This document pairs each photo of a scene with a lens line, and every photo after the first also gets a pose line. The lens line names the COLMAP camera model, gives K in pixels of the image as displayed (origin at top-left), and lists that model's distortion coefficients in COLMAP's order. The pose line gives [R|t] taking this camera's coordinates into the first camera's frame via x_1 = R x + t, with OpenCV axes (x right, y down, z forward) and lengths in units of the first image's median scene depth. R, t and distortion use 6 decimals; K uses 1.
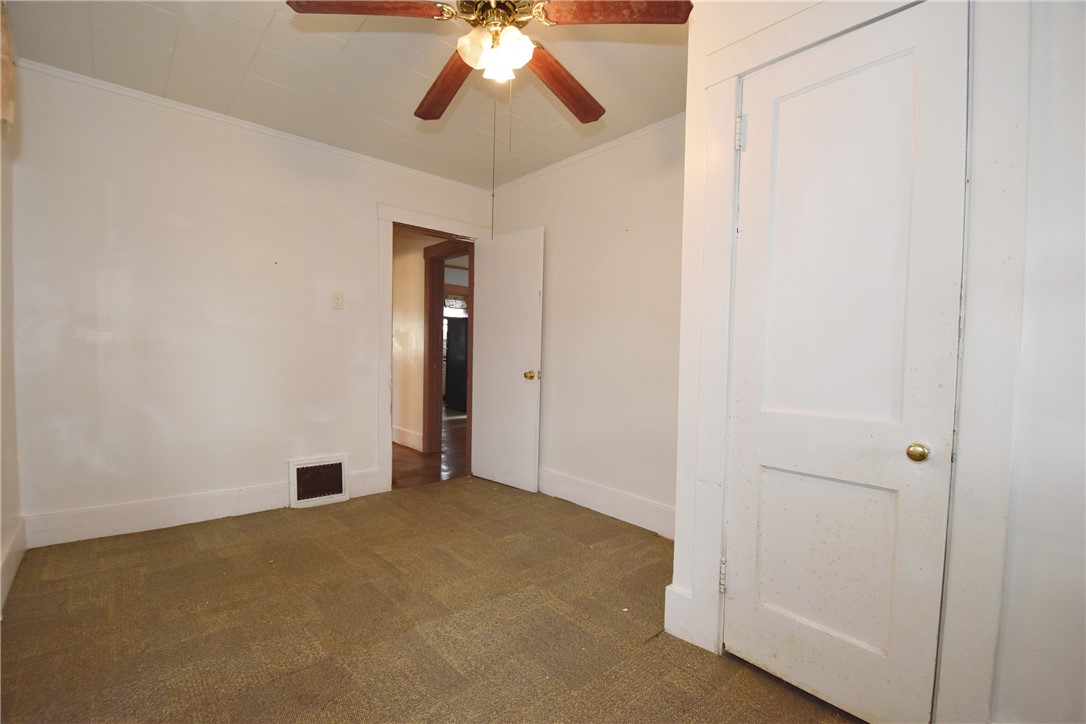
lens RADIAL K [[475.7, 0, 537.7], [0, 475.7, 366.5], [0, 0, 1]] dist [0.002703, 0.000095]
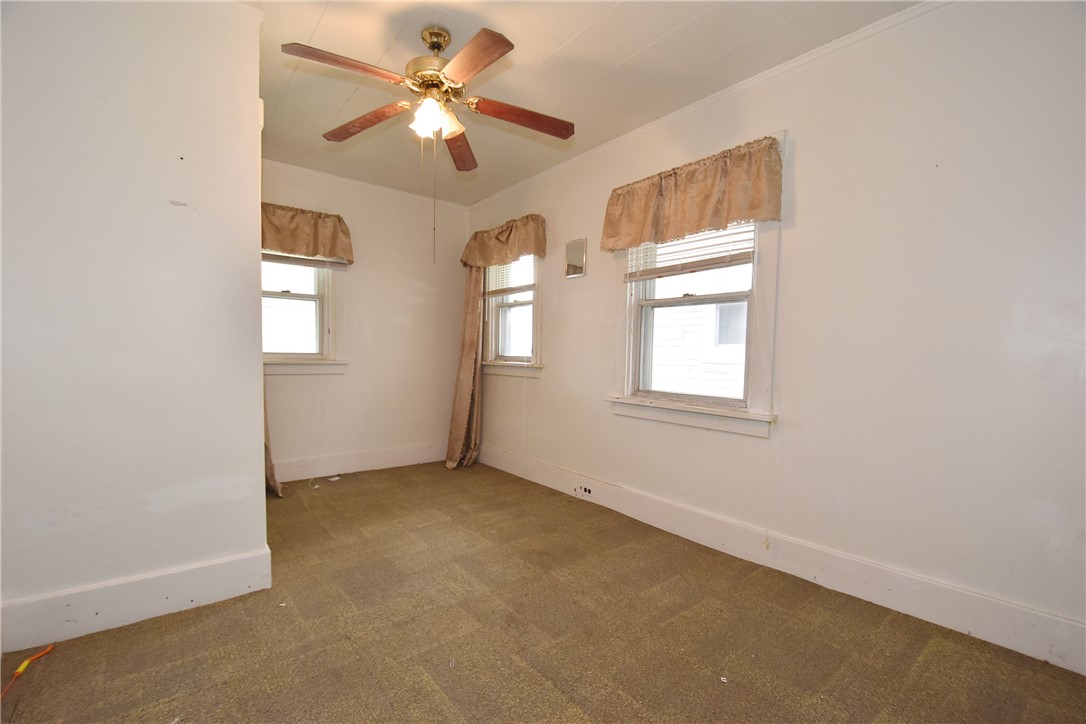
lens RADIAL K [[475.7, 0, 537.7], [0, 475.7, 366.5], [0, 0, 1]] dist [0.002703, 0.000095]
pose [[-0.997888, -0.033354, 0.055748, -0.402588], [-0.029868, 0.997615, 0.062231, -0.067082], [-0.057691, 0.060434, -0.996504, 2.024396]]
